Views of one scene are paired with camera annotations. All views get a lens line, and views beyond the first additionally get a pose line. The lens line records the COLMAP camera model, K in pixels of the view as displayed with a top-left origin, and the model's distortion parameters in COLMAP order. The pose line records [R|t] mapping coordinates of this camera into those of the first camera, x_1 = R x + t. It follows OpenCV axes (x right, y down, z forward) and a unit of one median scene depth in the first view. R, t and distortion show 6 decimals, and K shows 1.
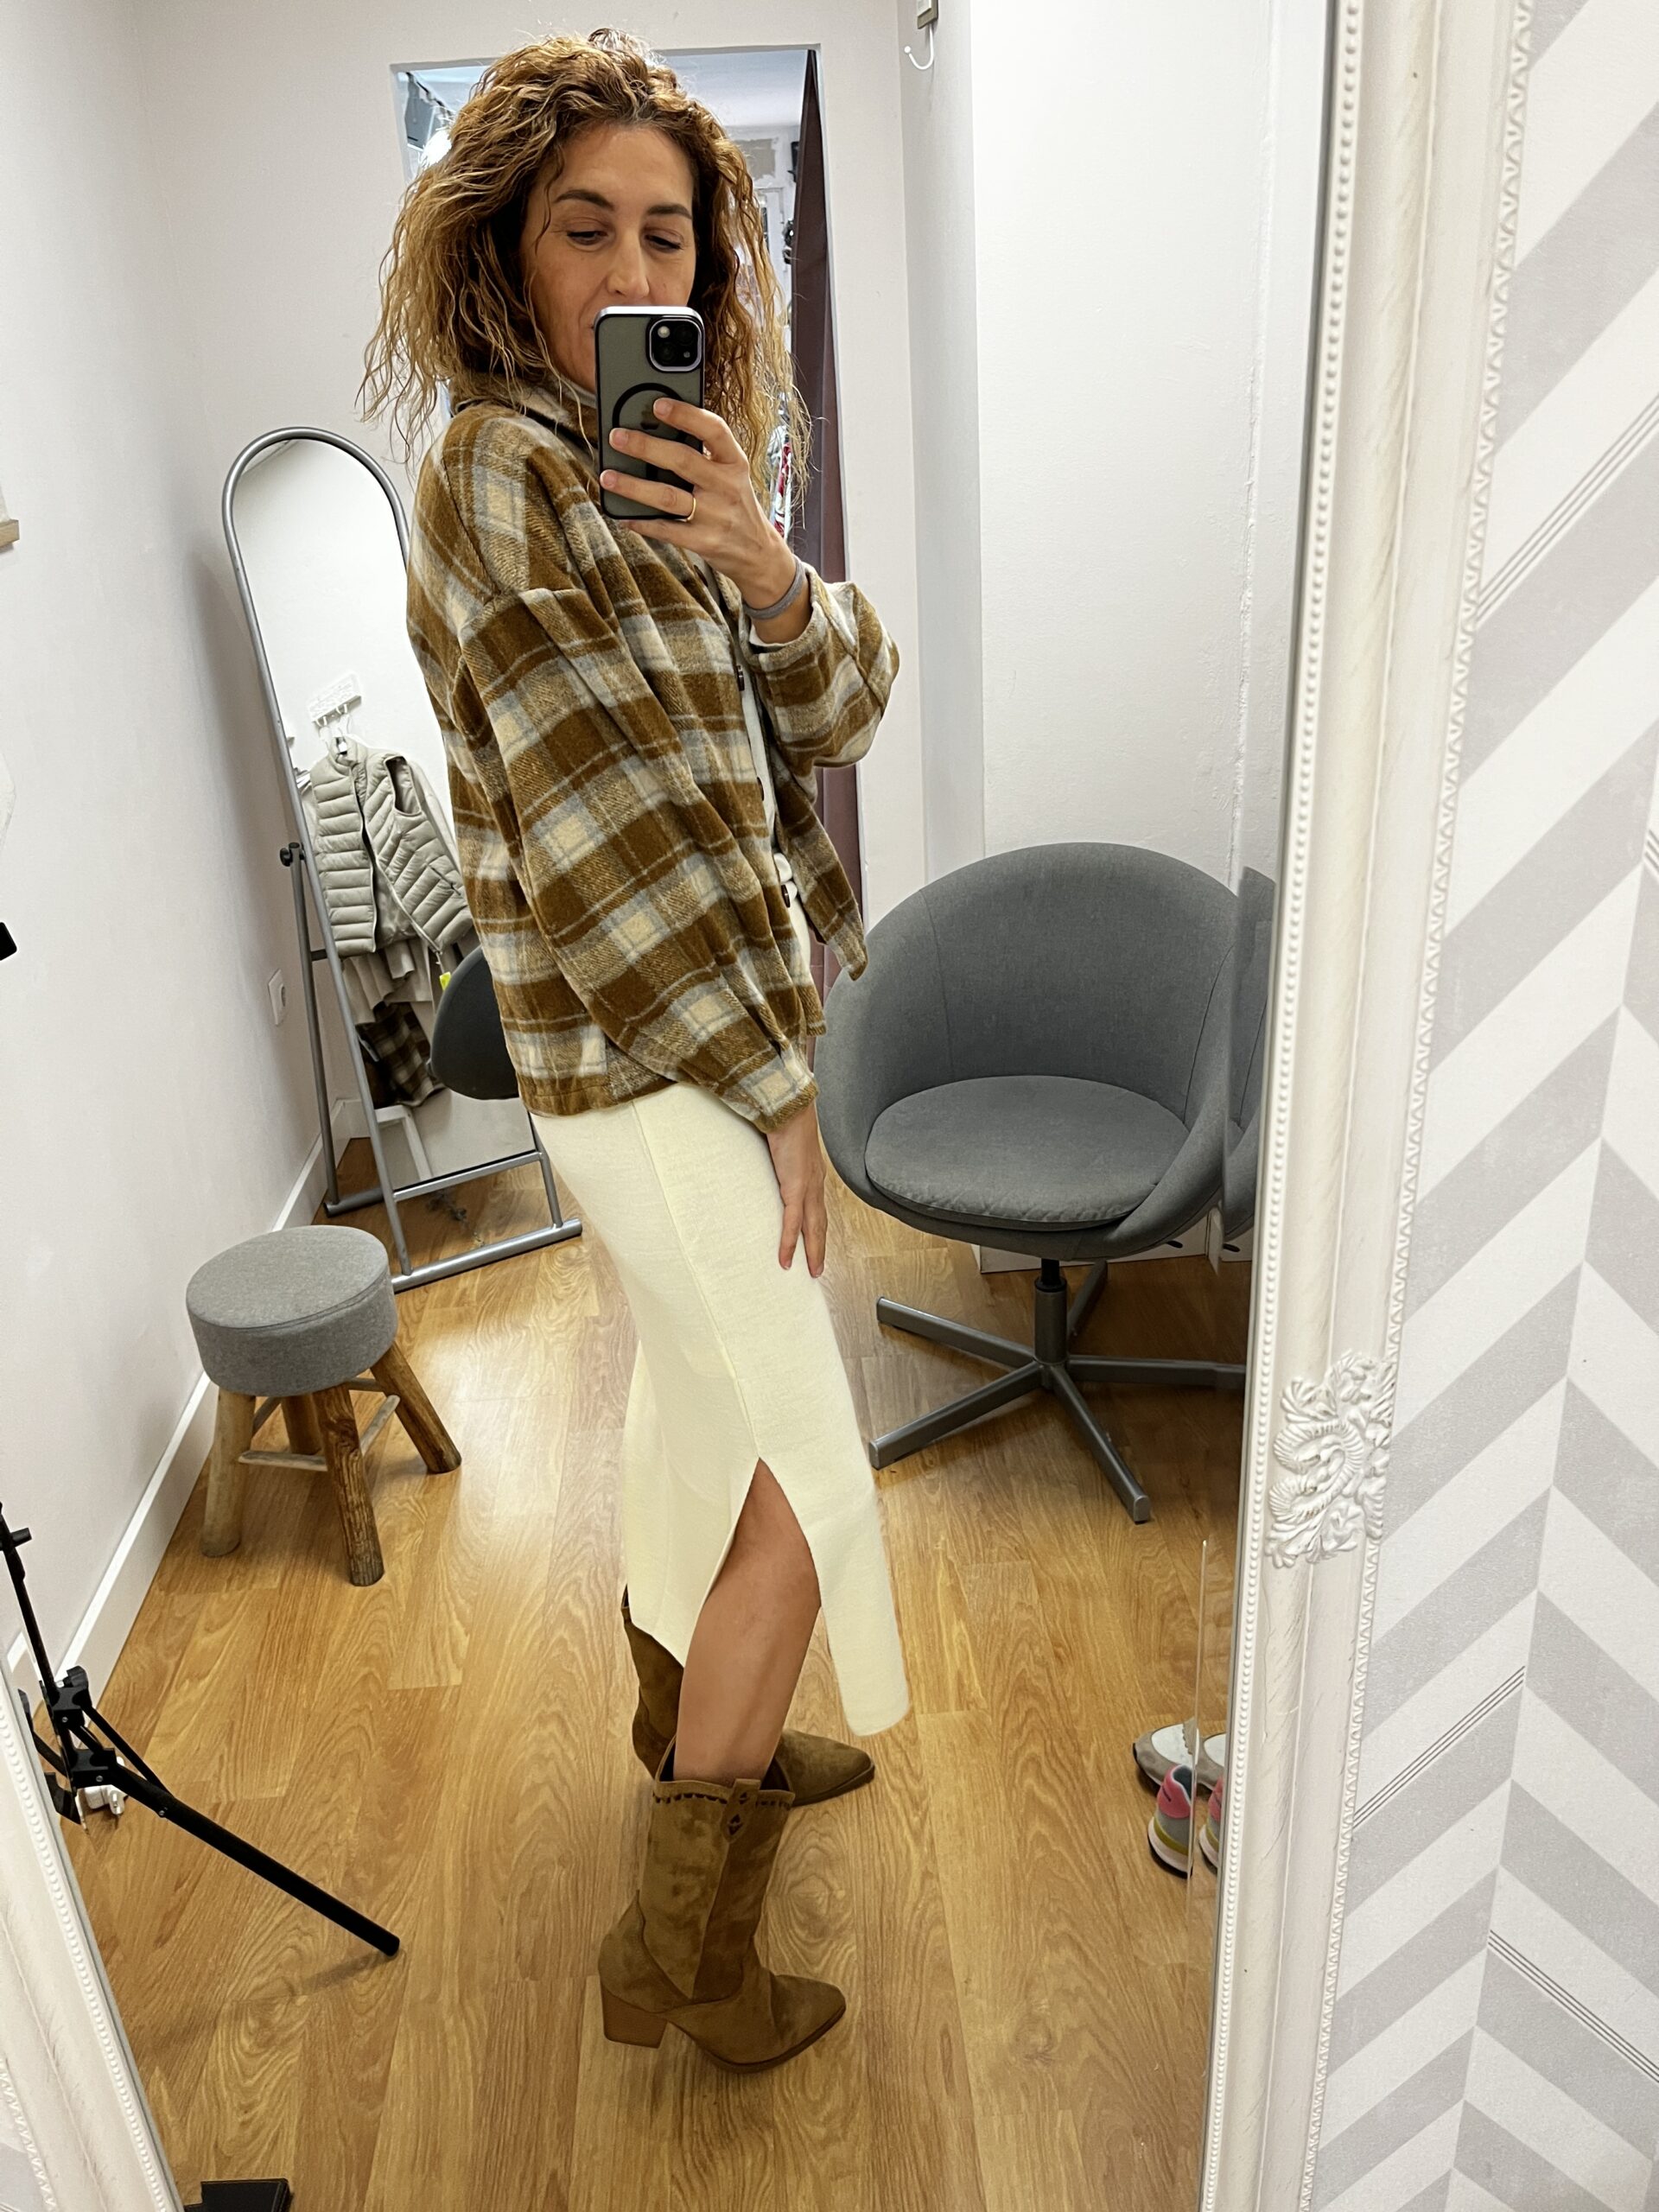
lens RADIAL K [[1704.3, 0, 808.9], [0, 1704.3, 1104.6], [0, 0, 1]] dist [0.070937, -0.096399]
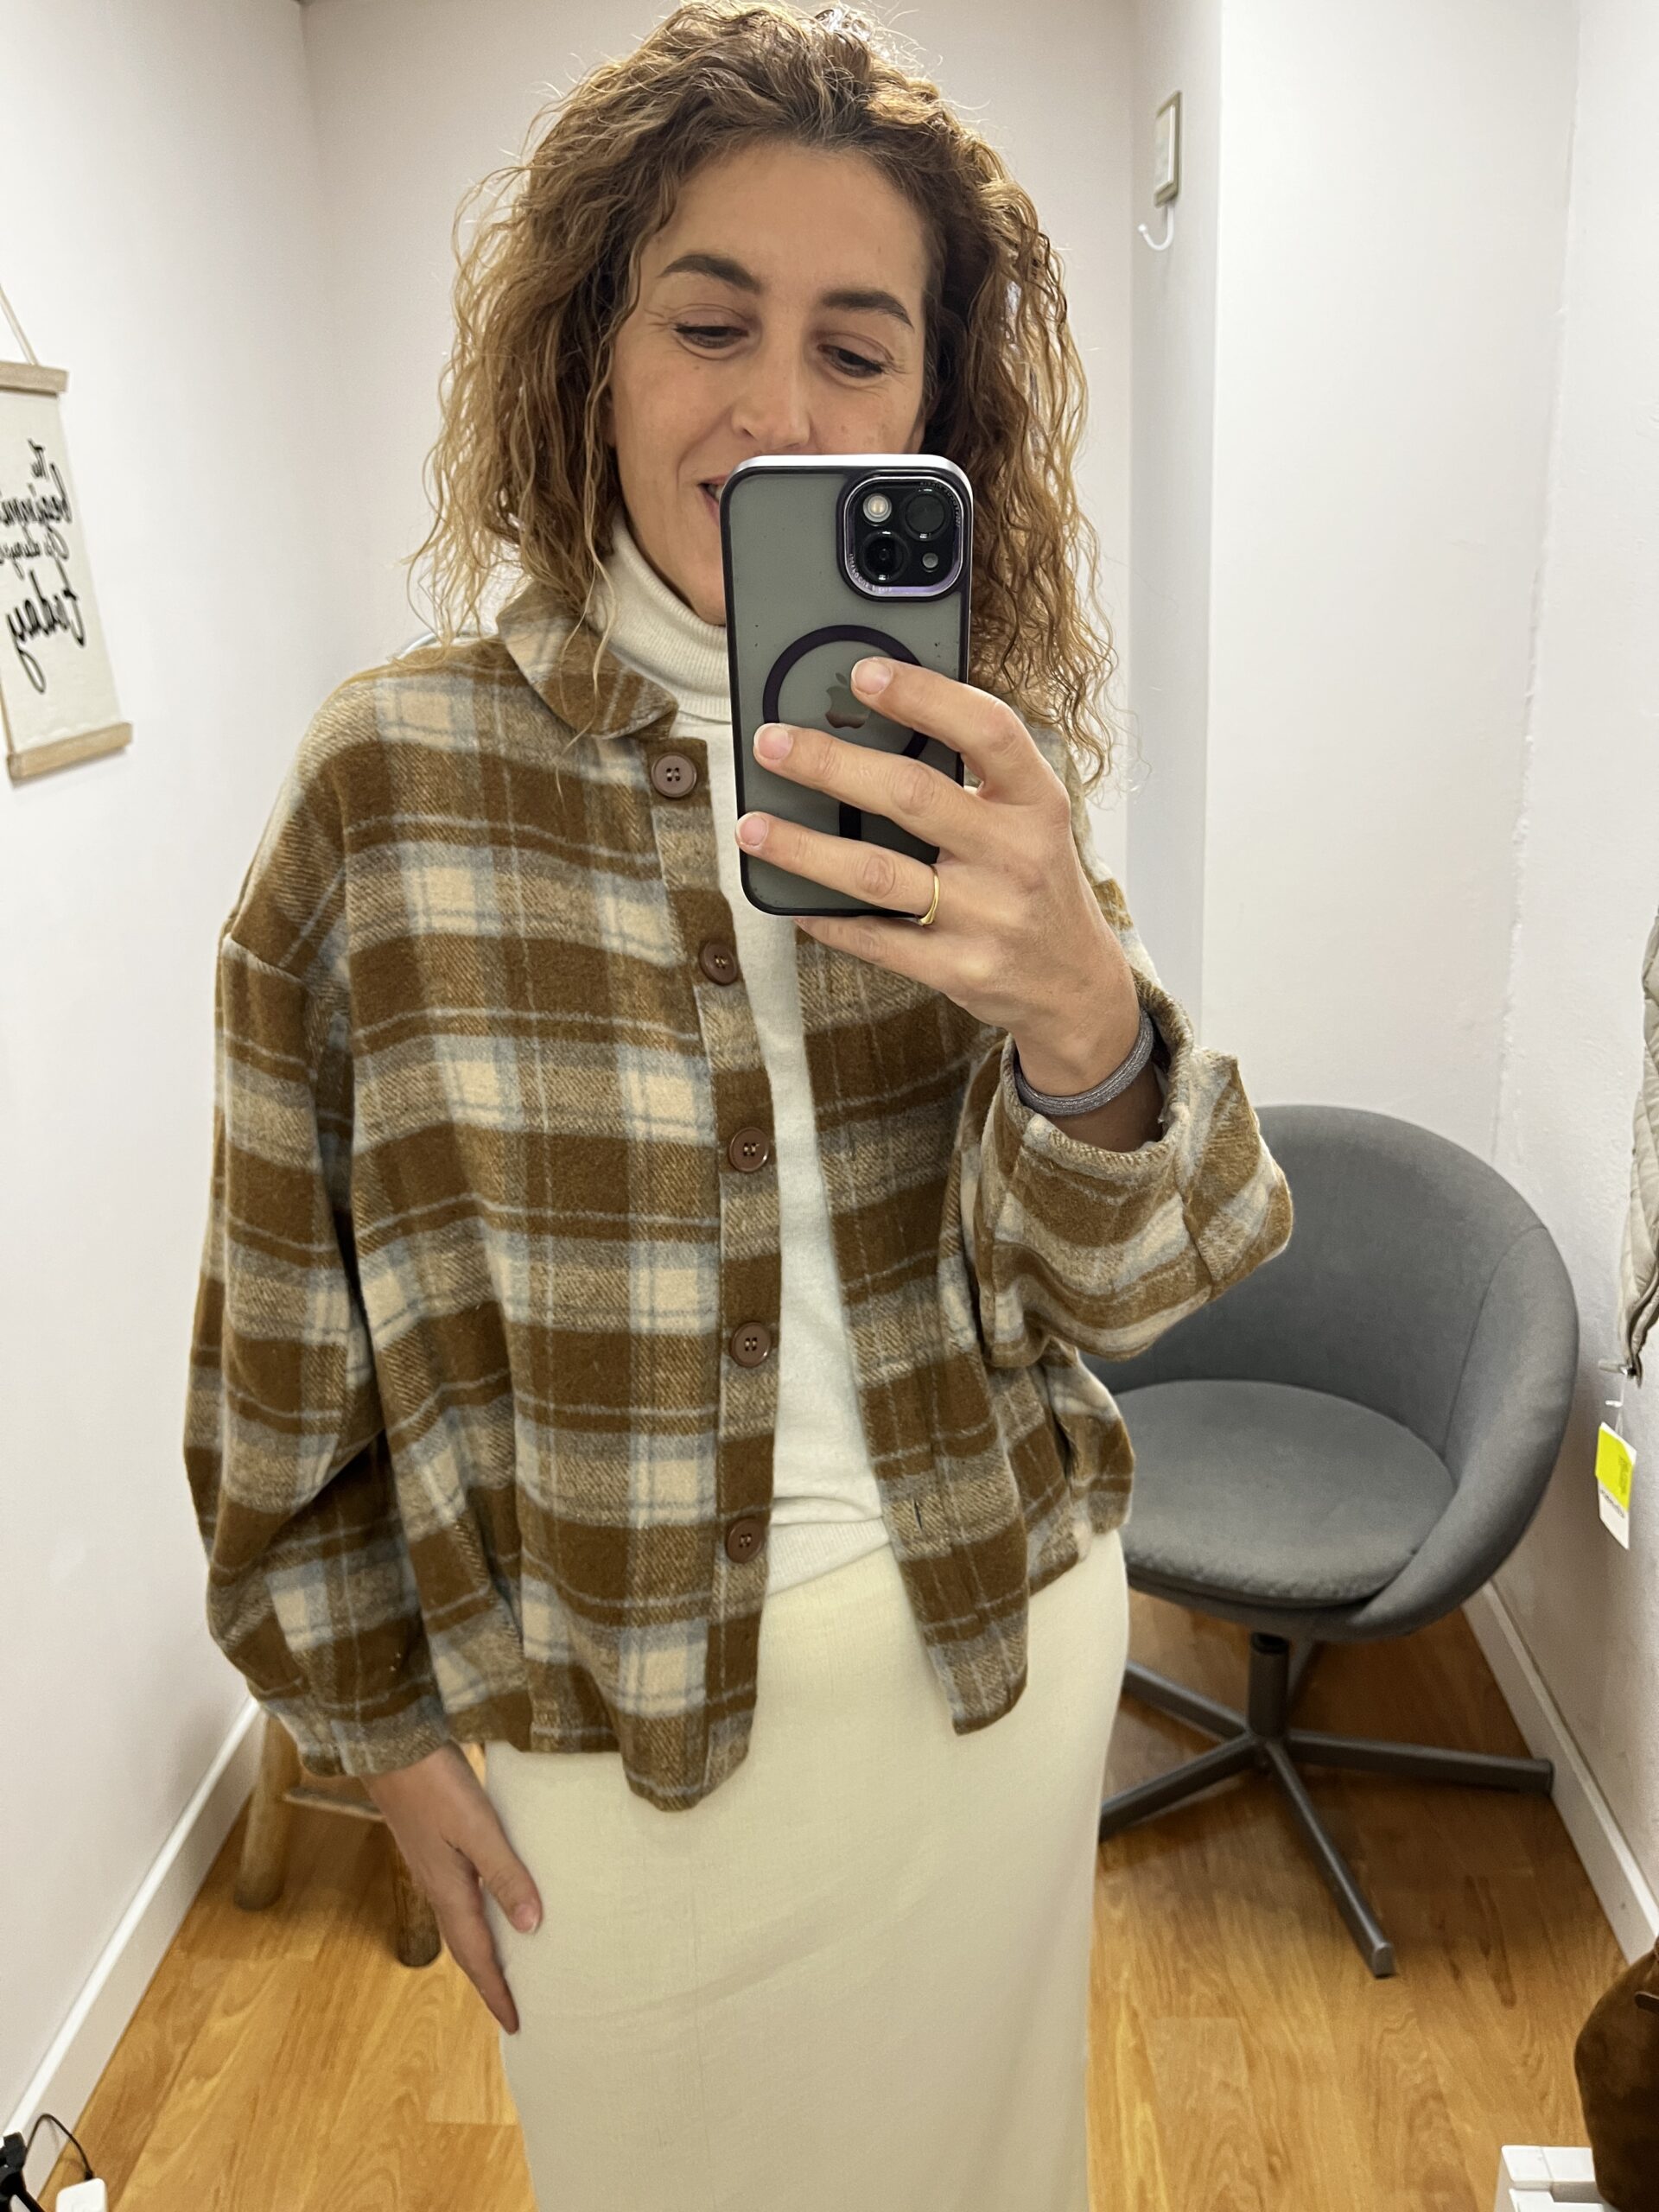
lens RADIAL K [[1704.3, 0, 820.5], [0, 1704.3, 1110.6], [0, 0, 1]] dist [0.070937, -0.096399]
pose [[0.993134, 0.039810, -0.109996, 0.010467], [-0.051634, 0.992935, -0.106835, -0.060788], [0.104966, 0.111781, 0.988174, 0.167525]]
